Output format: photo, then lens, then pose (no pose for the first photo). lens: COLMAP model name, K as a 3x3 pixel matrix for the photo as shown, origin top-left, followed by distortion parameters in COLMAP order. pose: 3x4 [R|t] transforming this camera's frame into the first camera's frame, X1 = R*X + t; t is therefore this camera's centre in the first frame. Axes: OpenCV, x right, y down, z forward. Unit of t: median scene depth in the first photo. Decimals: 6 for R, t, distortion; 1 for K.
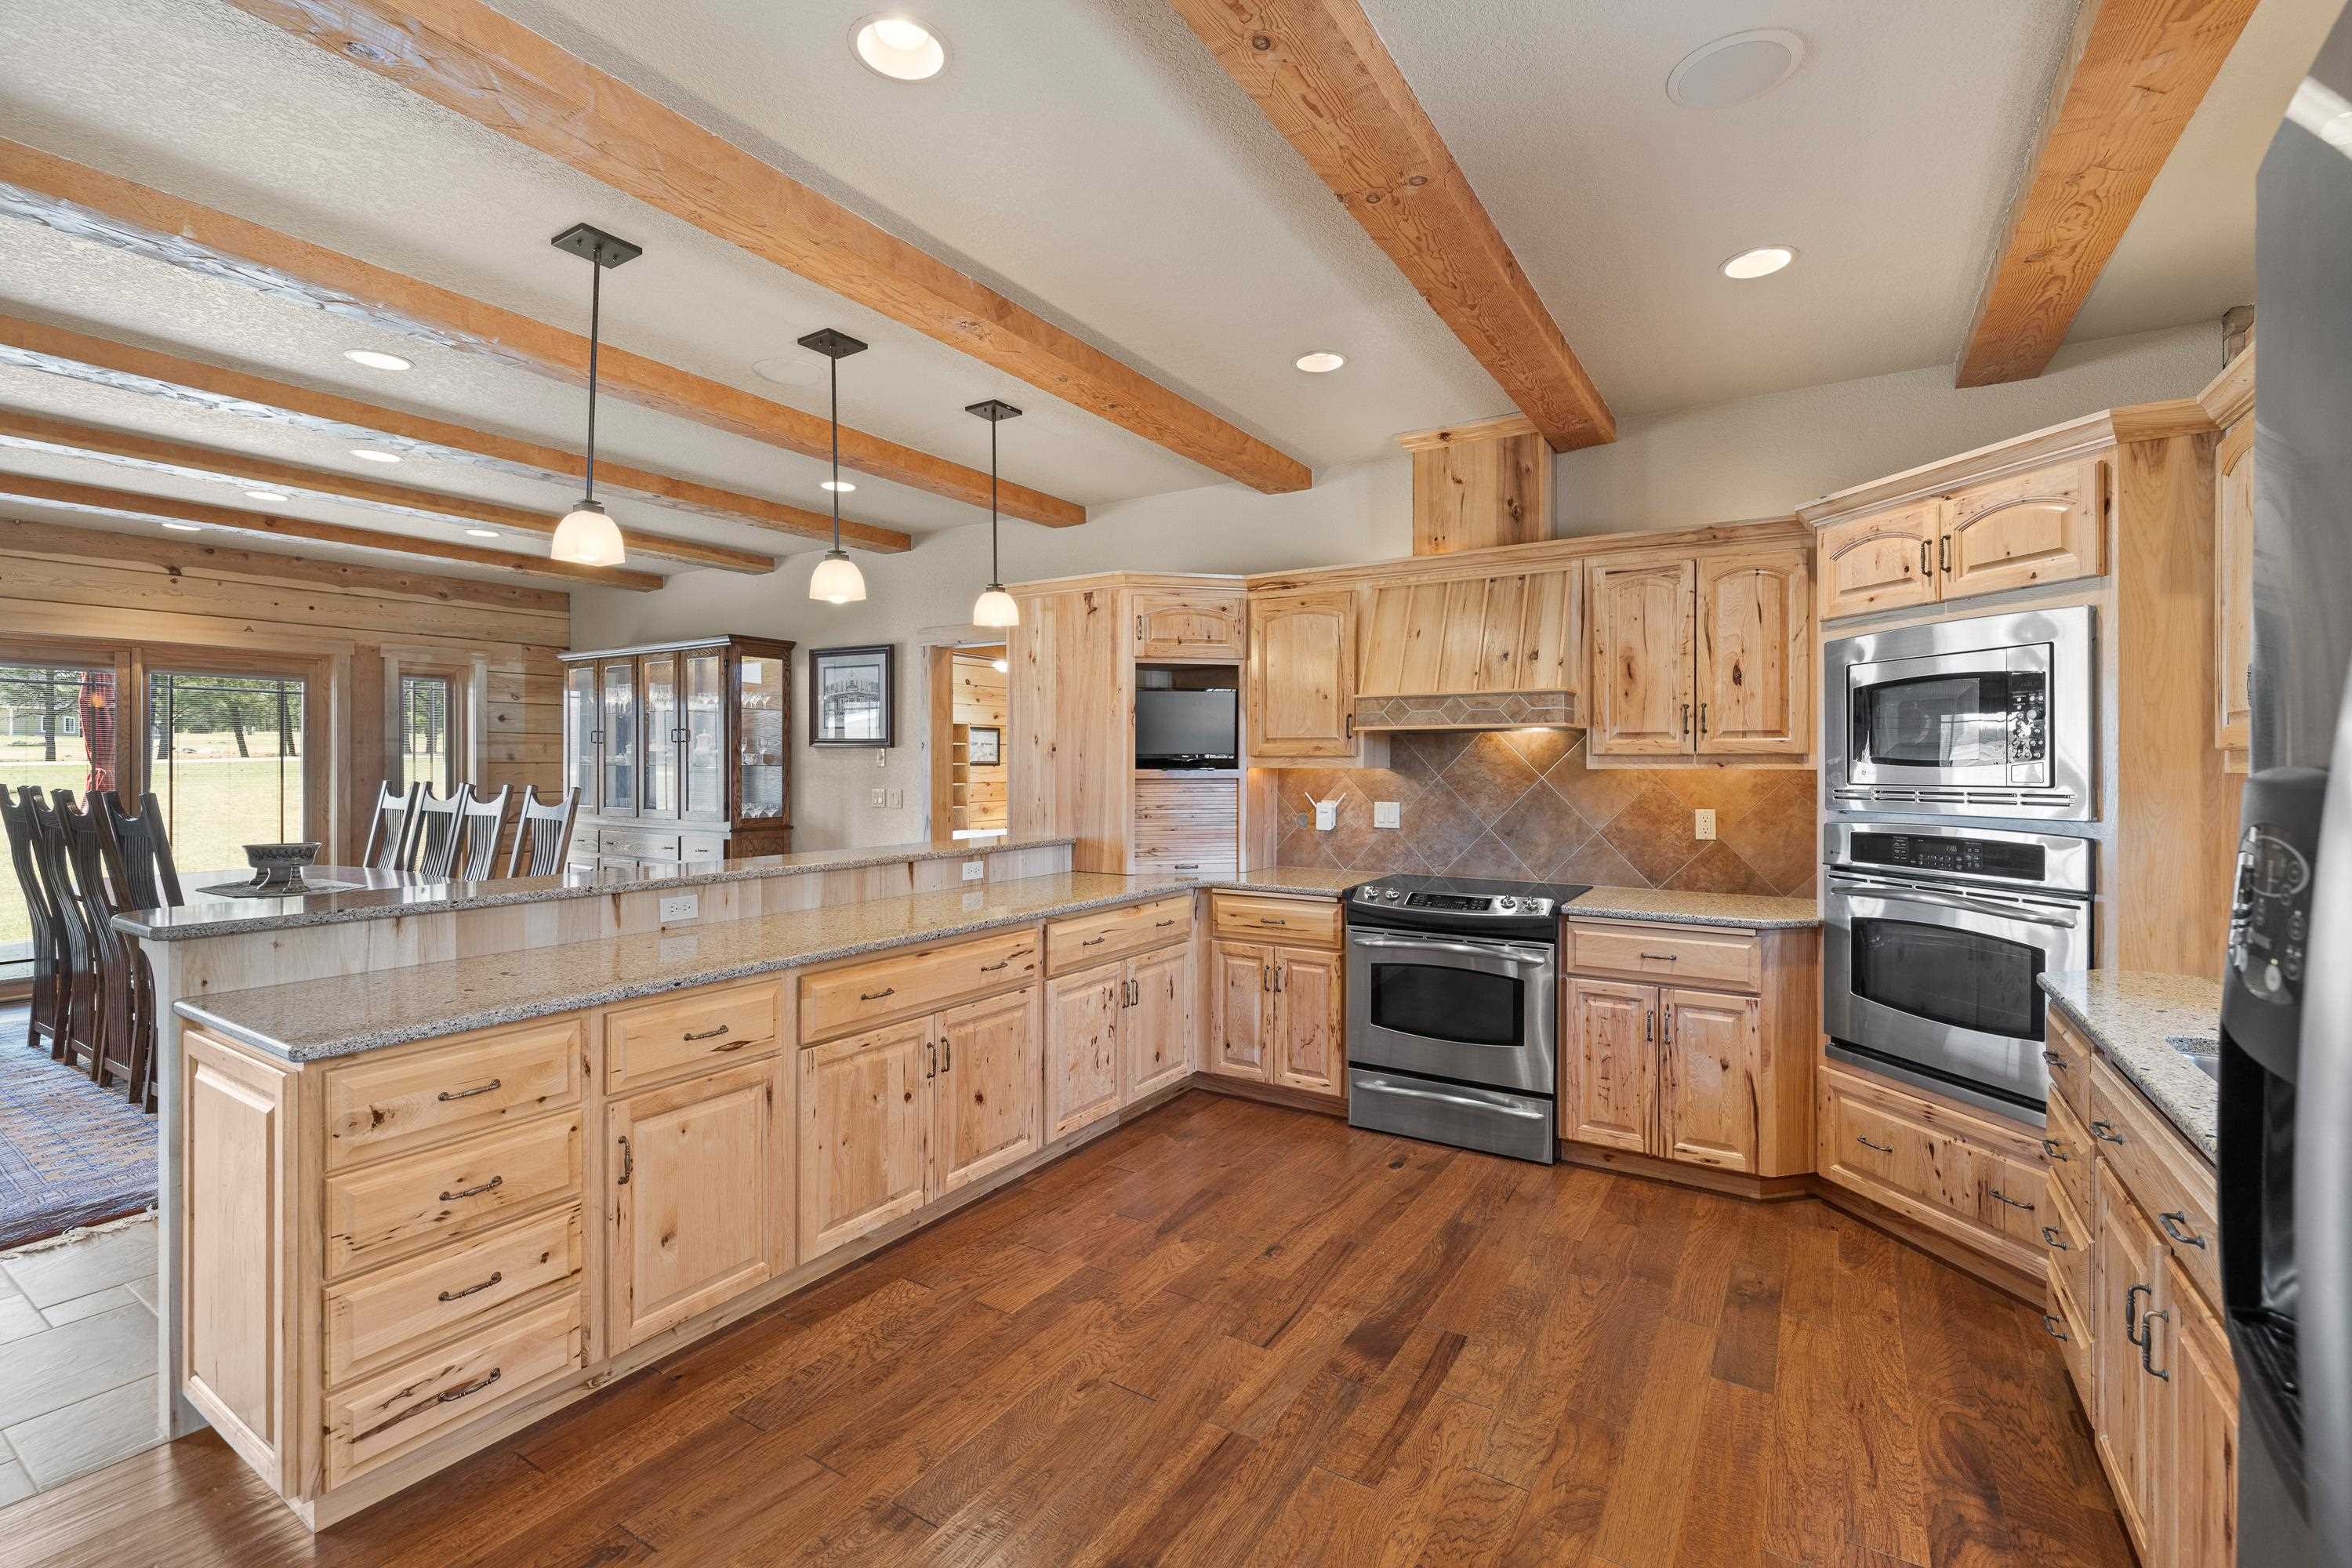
lens RADIAL K [[1017.3, 0, 1191.5], [0, 1017.3, 765.4], [0, 0, 1]] dist [-0.004429, 0.001894]
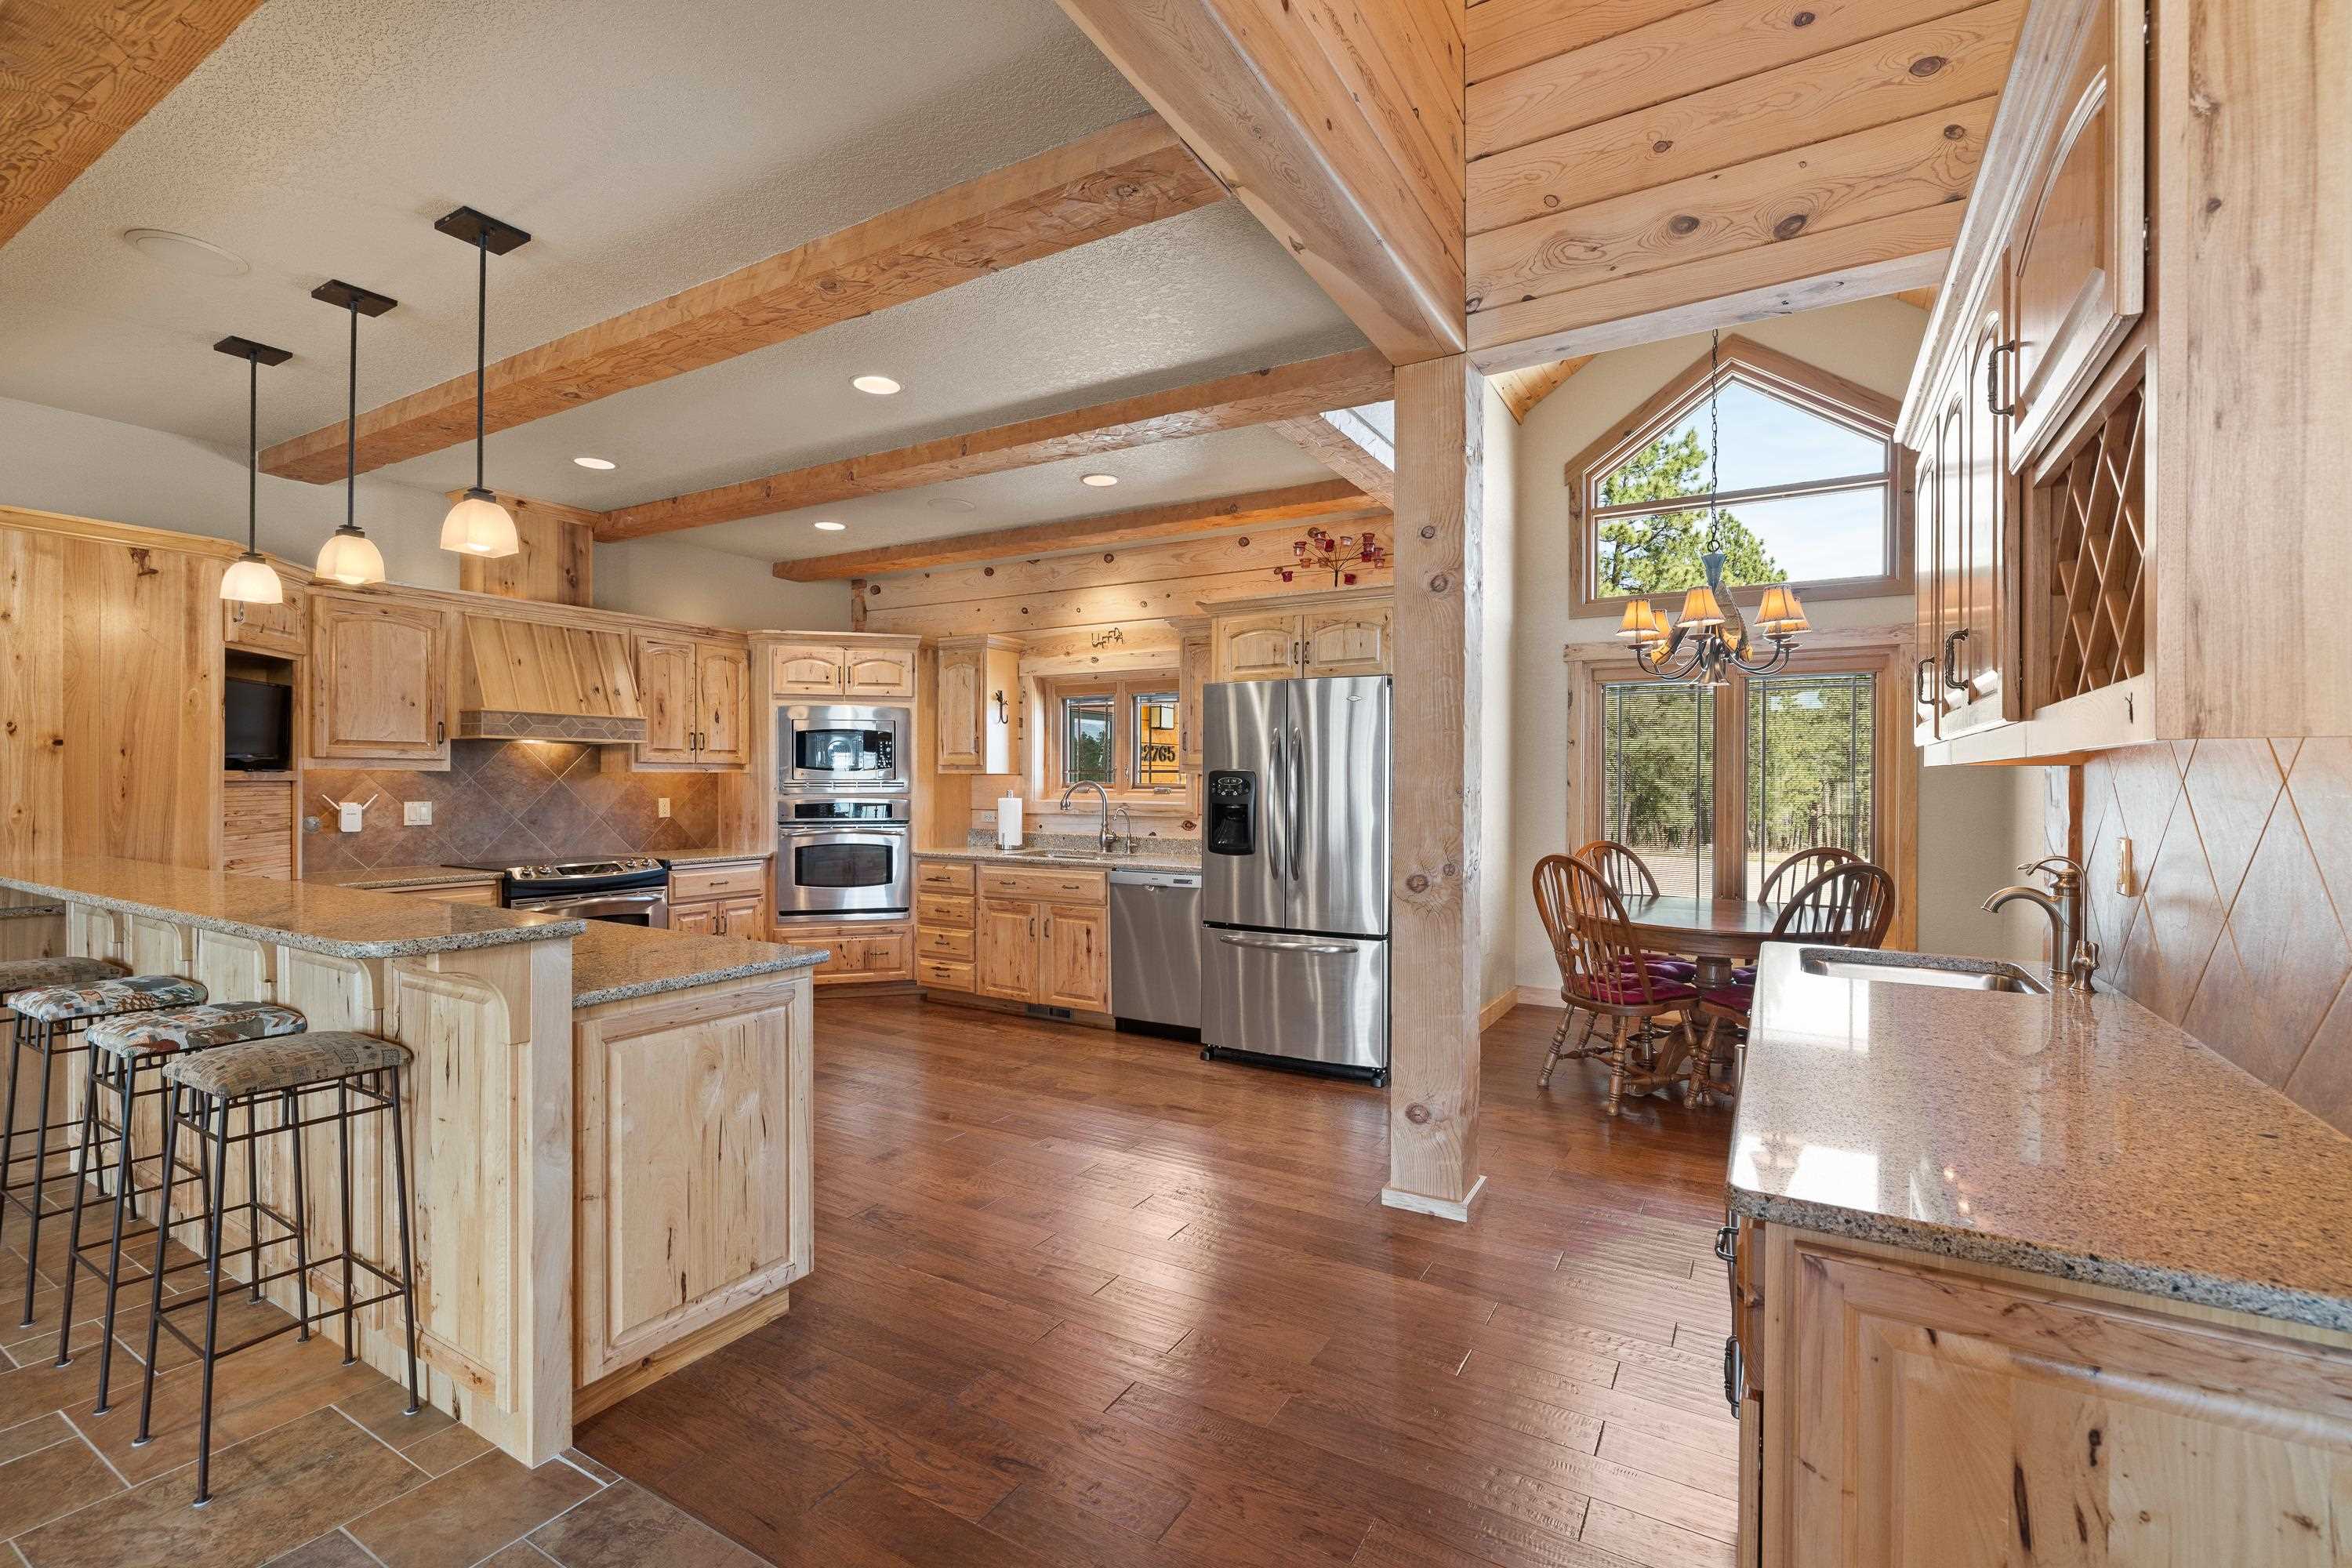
lens RADIAL K [[1017.3, 0, 1184.6], [0, 1017.3, 785.1], [0, 0, 1]] dist [-0.004429, 0.001894]
pose [[-0.027151, -0.007924, 0.999600, -0.919839], [-0.001970, 0.999967, 0.007874, 0.007867], [-0.999629, -0.001756, -0.027166, 0.202766]]
